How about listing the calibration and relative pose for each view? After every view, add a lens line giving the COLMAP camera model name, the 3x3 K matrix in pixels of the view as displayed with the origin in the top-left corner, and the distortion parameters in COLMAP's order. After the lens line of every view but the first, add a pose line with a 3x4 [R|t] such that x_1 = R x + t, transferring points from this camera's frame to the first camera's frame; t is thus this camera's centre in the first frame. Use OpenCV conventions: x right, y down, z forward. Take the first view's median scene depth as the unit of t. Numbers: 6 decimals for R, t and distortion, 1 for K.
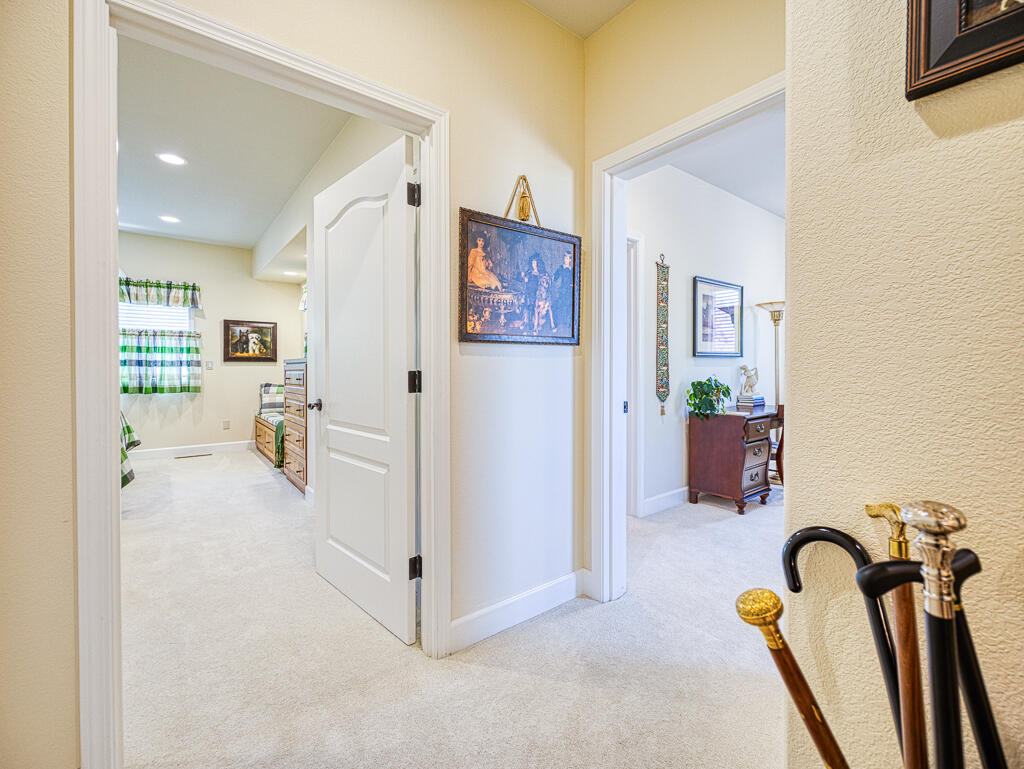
lens RADIAL K [[446.7, 0, 512.1], [0, 446.7, 377.0], [0, 0, 1]] dist [-0.003486, 0.000001]
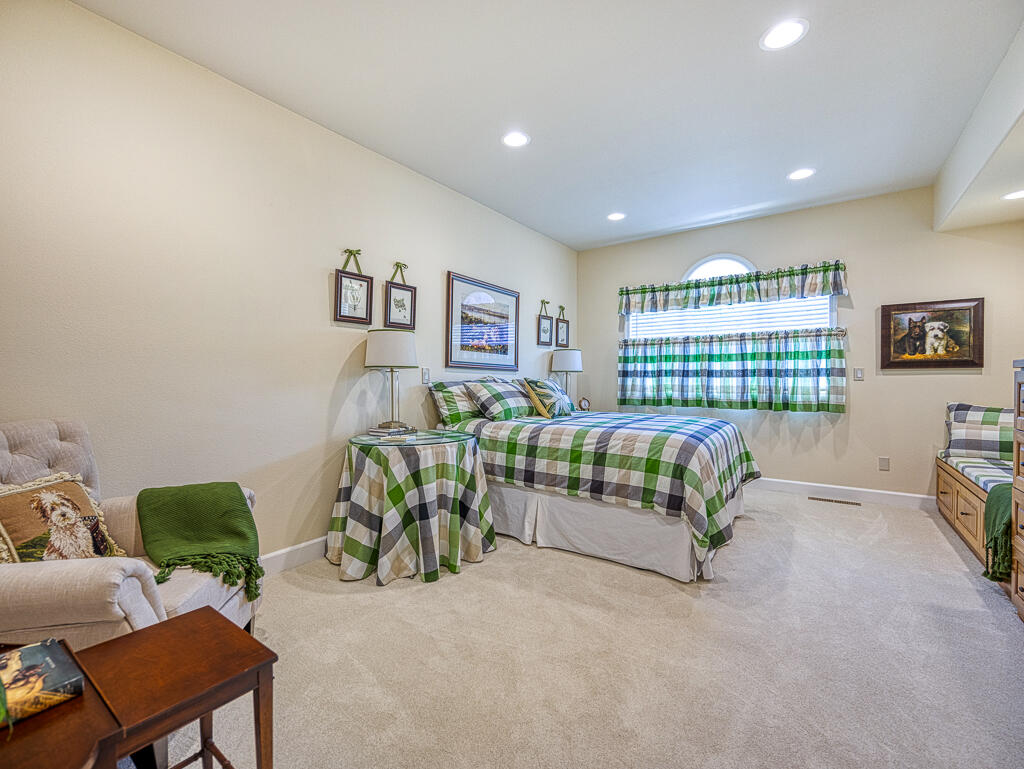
lens RADIAL K [[446.7, 0, 512.3], [0, 446.7, 381.7], [0, 0, 1]] dist [-0.003486, 0.000001]
pose [[0.292521, 0.002197, -0.956257, -0.181200], [-0.015916, 0.999870, -0.002571, -0.005133], [0.956127, 0.015972, 0.292517, 0.295298]]
